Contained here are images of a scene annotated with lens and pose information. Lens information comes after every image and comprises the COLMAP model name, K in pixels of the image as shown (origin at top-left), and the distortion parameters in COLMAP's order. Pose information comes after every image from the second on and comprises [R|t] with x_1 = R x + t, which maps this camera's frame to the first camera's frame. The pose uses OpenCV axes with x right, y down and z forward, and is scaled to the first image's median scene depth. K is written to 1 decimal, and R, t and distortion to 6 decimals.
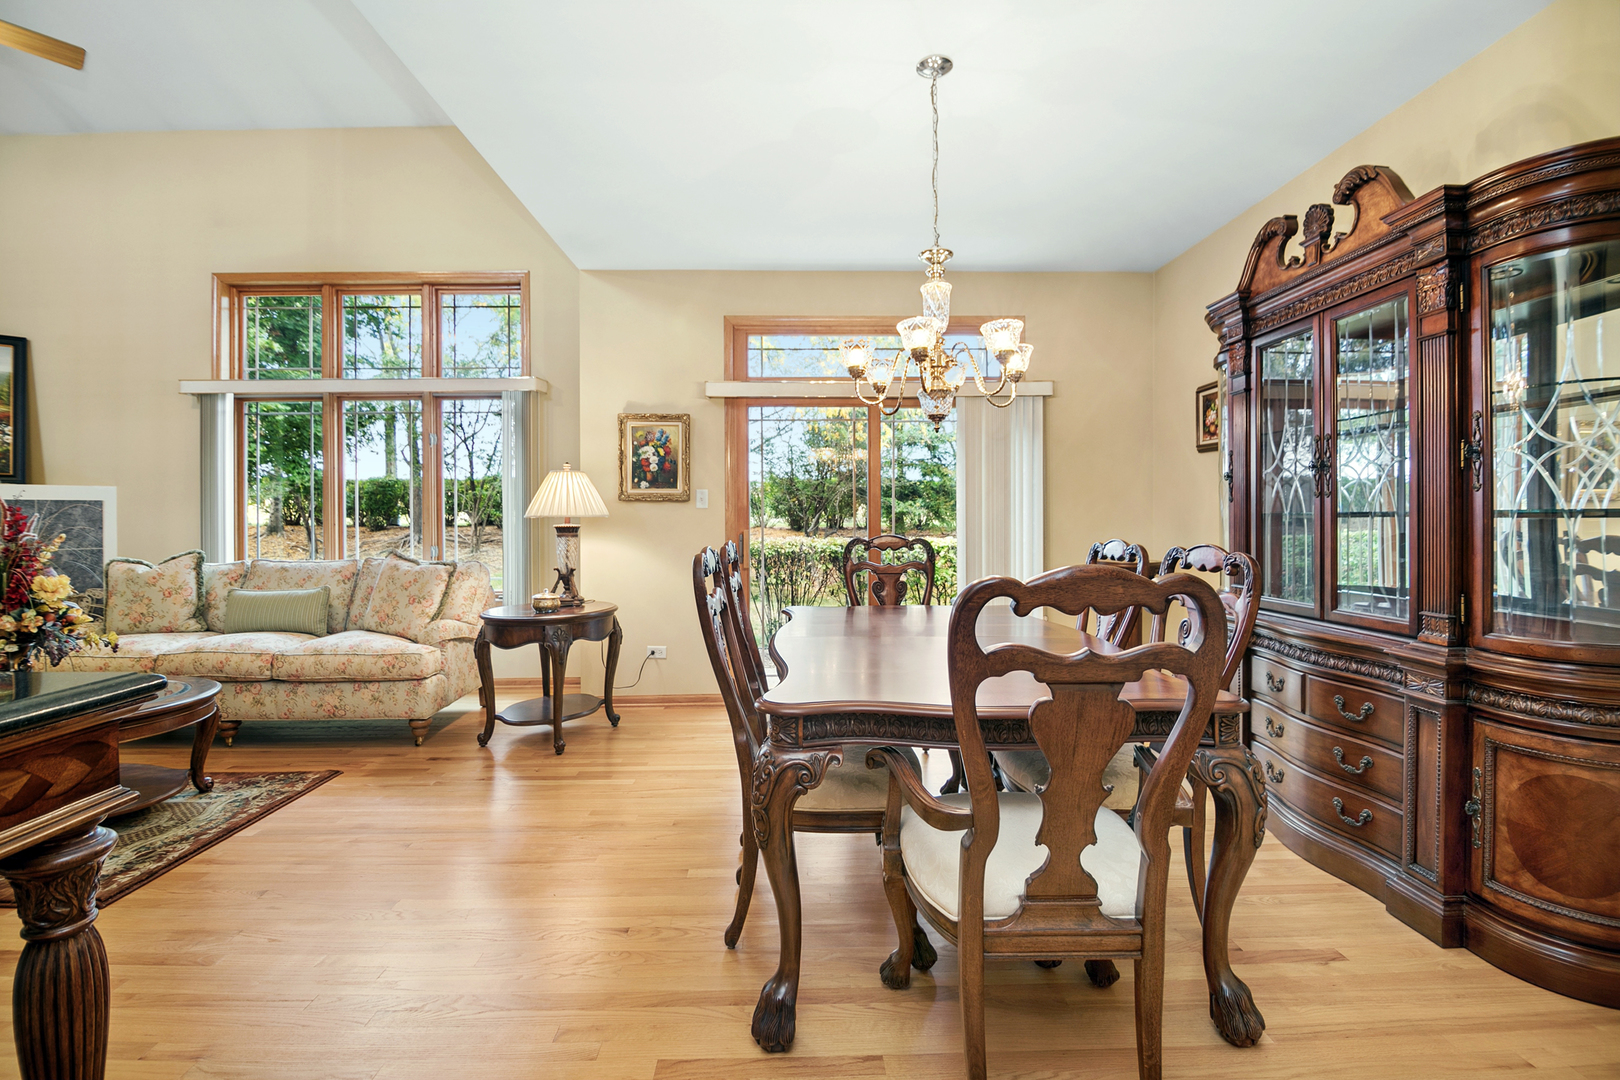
lens RADIAL K [[750.8, 0, 814.7], [0, 750.8, 530.4], [0, 0, 1]] dist [0.000616, -0.012079]
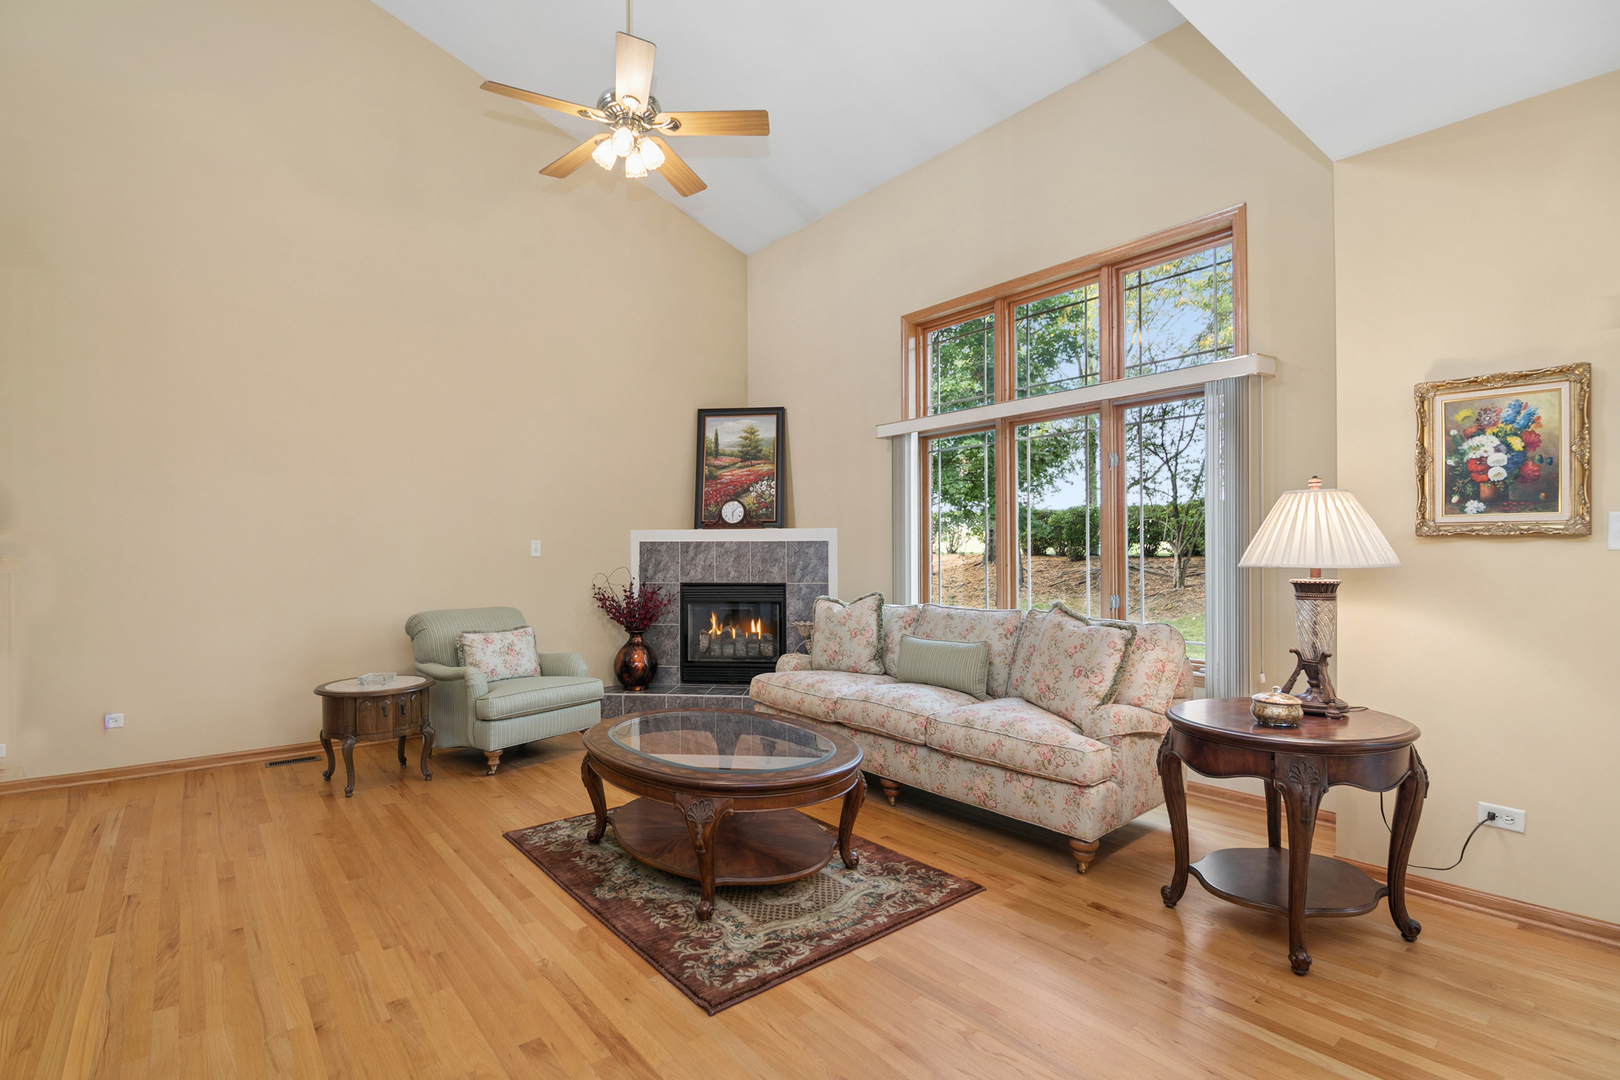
lens RADIAL K [[749.5, 0, 778.9], [0, 749.5, 543.5], [0, 0, 1]] dist [0.000402, -0.014880]
pose [[0.604539, -0.004309, -0.796564, -0.111228], [-0.007959, 0.999903, -0.011449, -0.025748], [0.796536, 0.013261, 0.604446, 0.291524]]
